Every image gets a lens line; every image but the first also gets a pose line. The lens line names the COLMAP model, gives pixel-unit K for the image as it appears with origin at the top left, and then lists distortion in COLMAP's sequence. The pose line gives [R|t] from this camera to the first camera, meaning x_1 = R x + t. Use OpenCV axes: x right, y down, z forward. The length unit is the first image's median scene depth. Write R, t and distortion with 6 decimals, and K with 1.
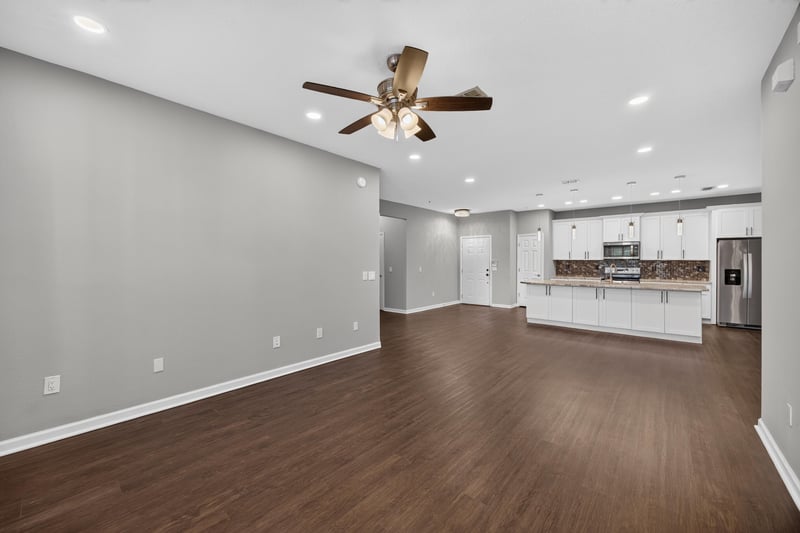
lens RADIAL K [[319.8, 0, 400.6], [0, 319.8, 263.7], [0, 0, 1]] dist [-0.001525, 0.000246]
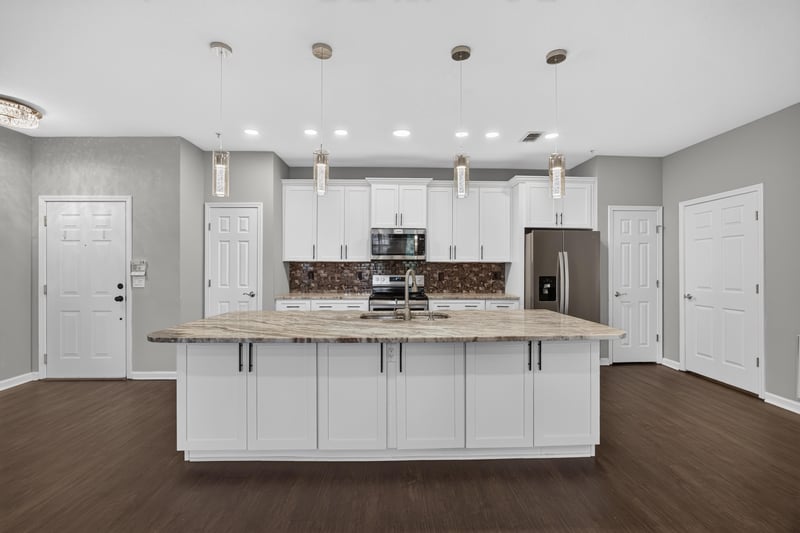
lens RADIAL K [[319.8, 0, 400.6], [0, 319.8, 263.7], [0, 0, 1]] dist [-0.001525, 0.000246]
pose [[0.739597, 0.004570, 0.673035, 0.311194], [0.005201, 0.999908, -0.012505, -0.001096], [-0.673030, 0.012749, 0.739505, 0.572517]]
